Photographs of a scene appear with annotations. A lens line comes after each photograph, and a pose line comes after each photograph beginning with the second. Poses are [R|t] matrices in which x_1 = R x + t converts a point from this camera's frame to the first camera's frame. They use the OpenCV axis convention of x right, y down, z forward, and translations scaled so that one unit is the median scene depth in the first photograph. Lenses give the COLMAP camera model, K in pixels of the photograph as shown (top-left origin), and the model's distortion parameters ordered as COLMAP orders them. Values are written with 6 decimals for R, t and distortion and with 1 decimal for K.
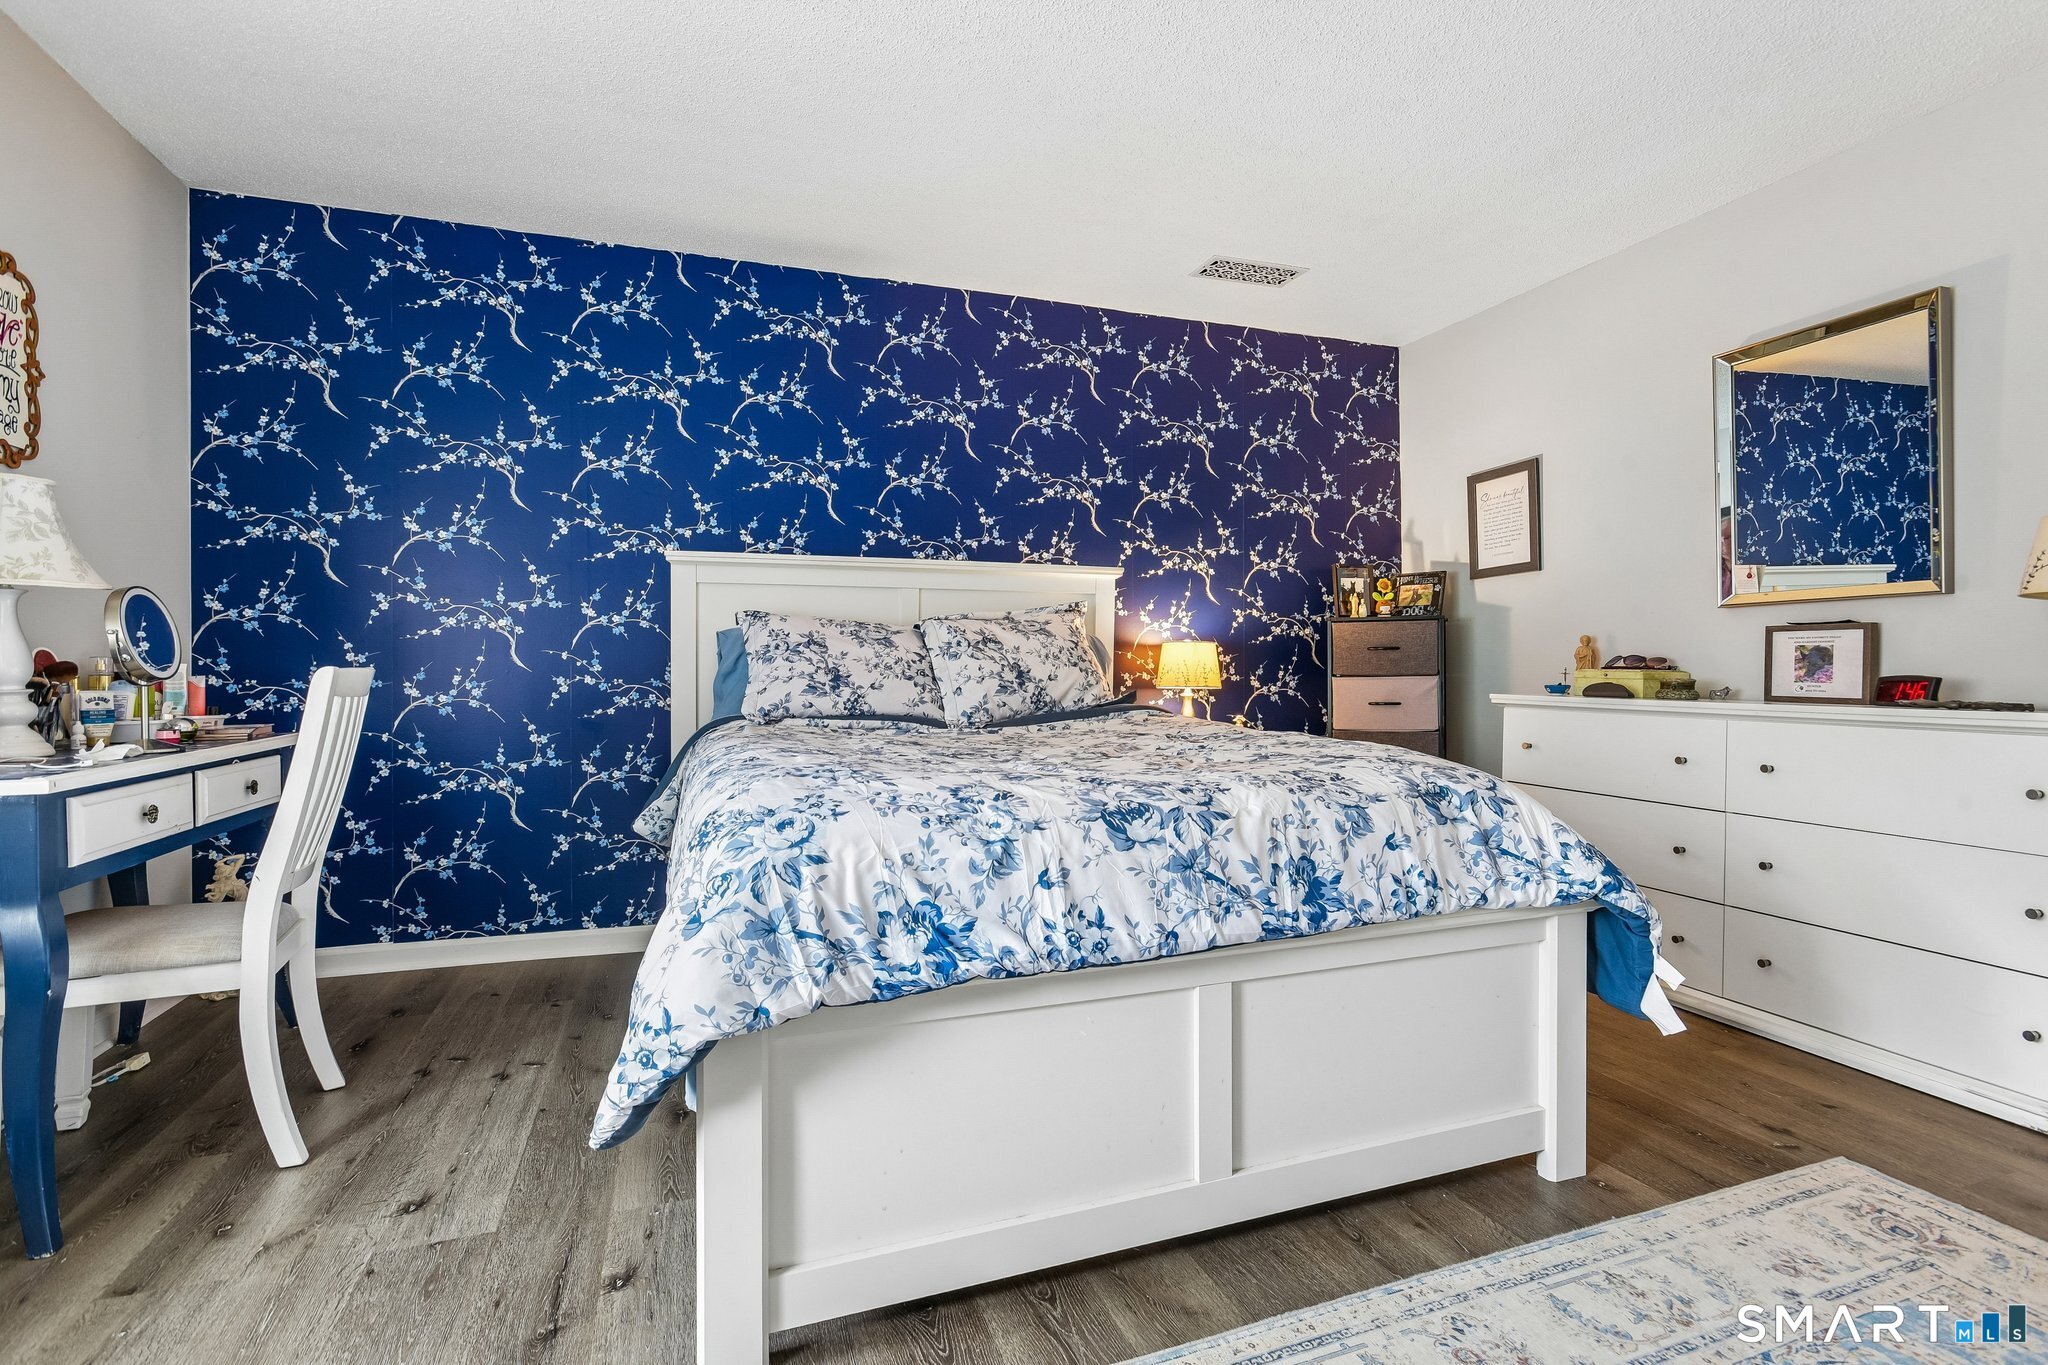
lens RADIAL K [[971.1, 0, 1032.9], [0, 971.1, 678.5], [0, 0, 1]] dist [-0.012565, 0.007074]
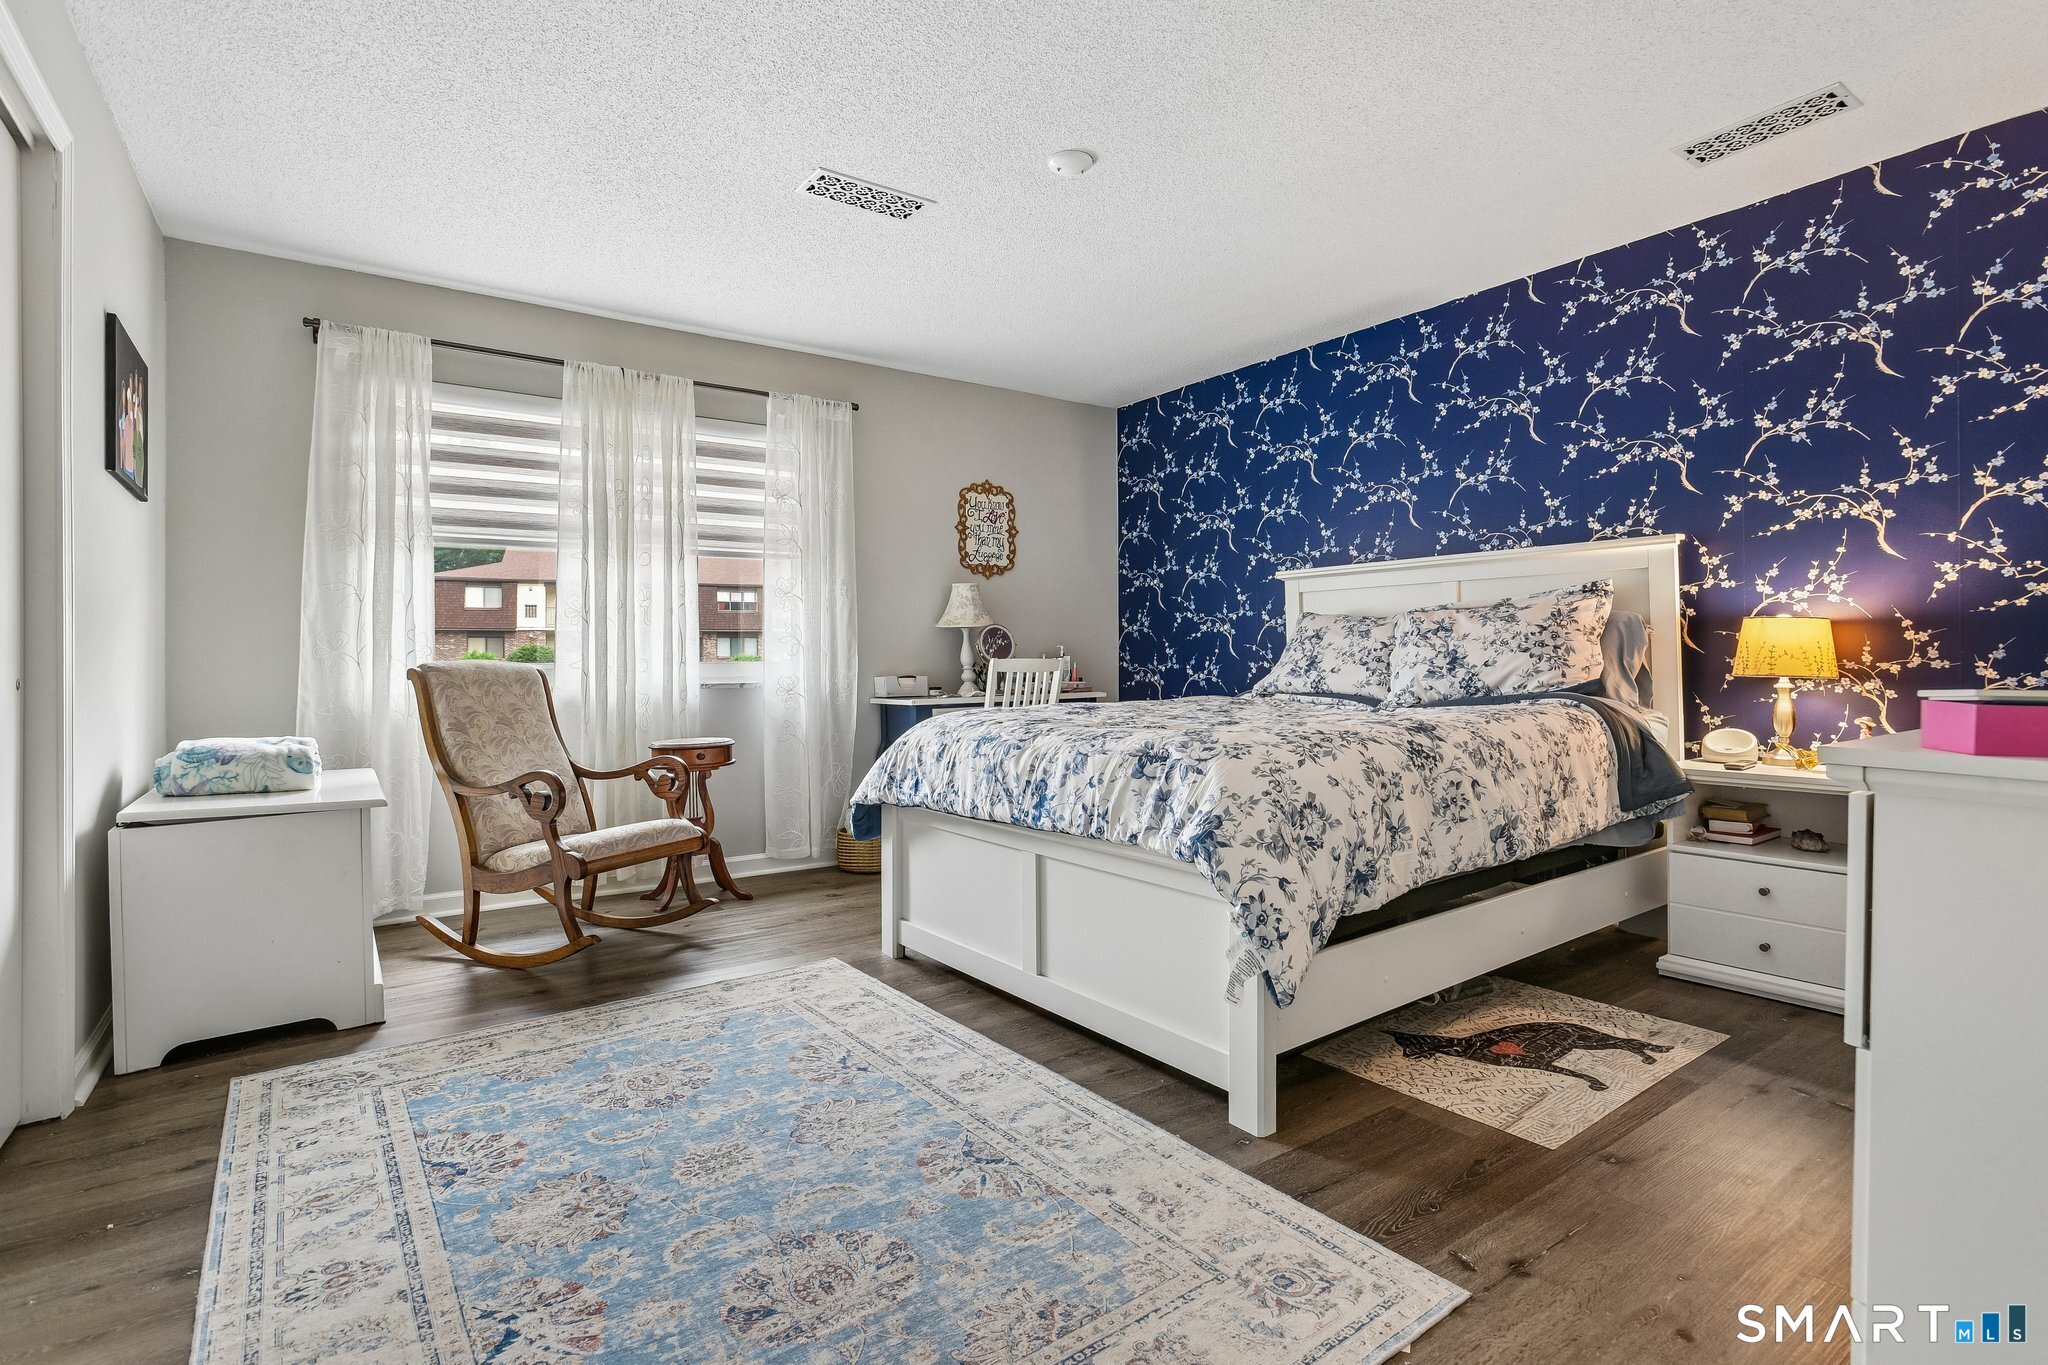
lens RADIAL K [[971.1, 0, 1045.9], [0, 971.1, 669.9], [0, 0, 1]] dist [-0.012565, 0.007074]
pose [[0.297206, 0.008063, -0.954779, 0.920428], [-0.001564, 0.999967, 0.007958, -0.001956], [0.954812, -0.000872, 0.297209, 0.284735]]
